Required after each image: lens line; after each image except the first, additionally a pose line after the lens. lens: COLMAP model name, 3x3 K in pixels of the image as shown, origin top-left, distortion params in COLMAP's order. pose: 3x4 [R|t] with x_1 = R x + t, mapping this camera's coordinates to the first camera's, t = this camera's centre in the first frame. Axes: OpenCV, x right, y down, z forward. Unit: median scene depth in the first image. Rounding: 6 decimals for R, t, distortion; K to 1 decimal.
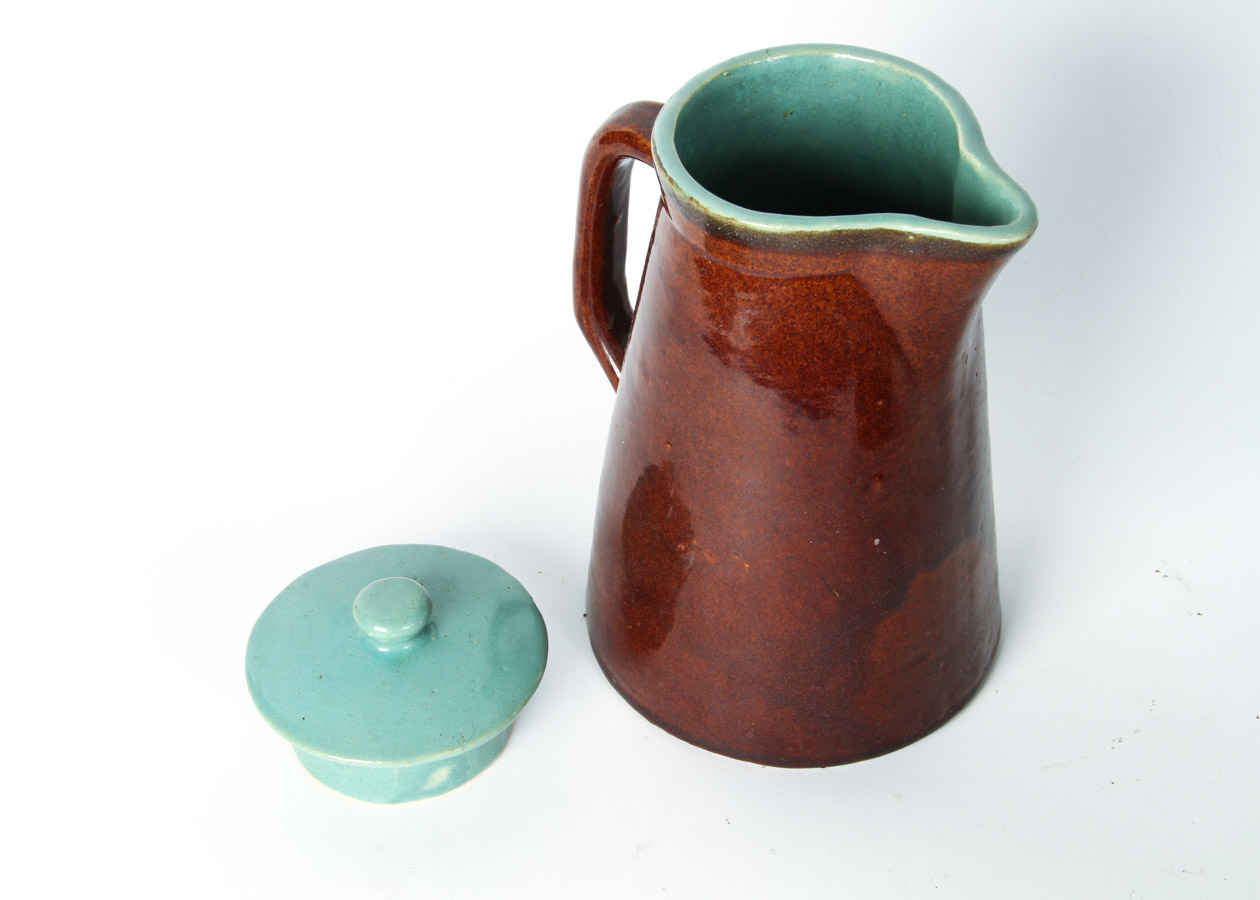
lens RADIAL K [[2387.3, 0, 632.9], [0, 2387.3, 456.2], [0, 0, 1]] dist [0.096030, 0.000000]
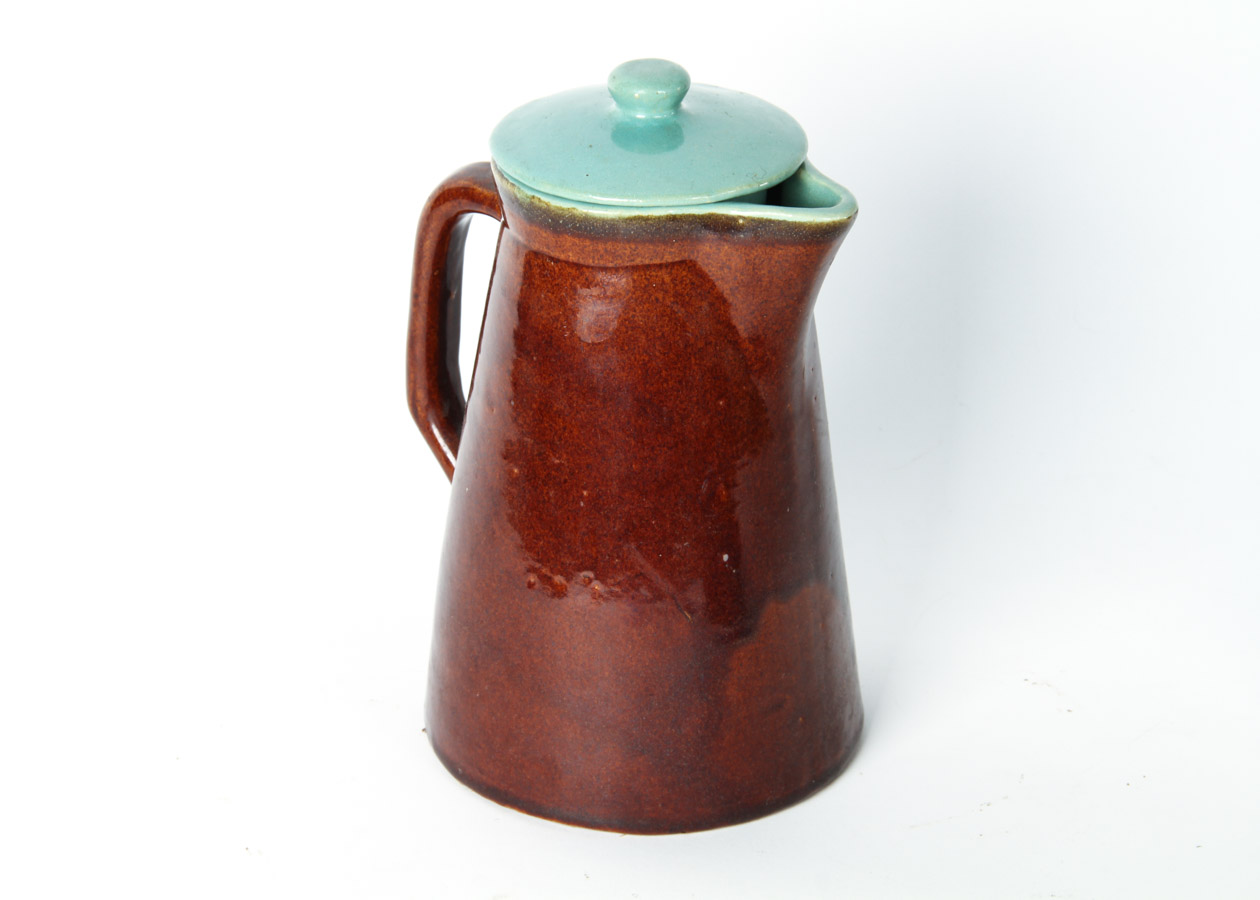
lens RADIAL K [[4256.4, 0, 629.3], [0, 4256.4, 450.2], [0, 0, 1]] dist [0.085166, 0.000000]
pose [[0.996856, -0.020553, 0.076519, -0.072203], [0.041410, 0.958516, -0.282015, 0.482110], [-0.067548, 0.284298, 0.956354, -0.701015]]
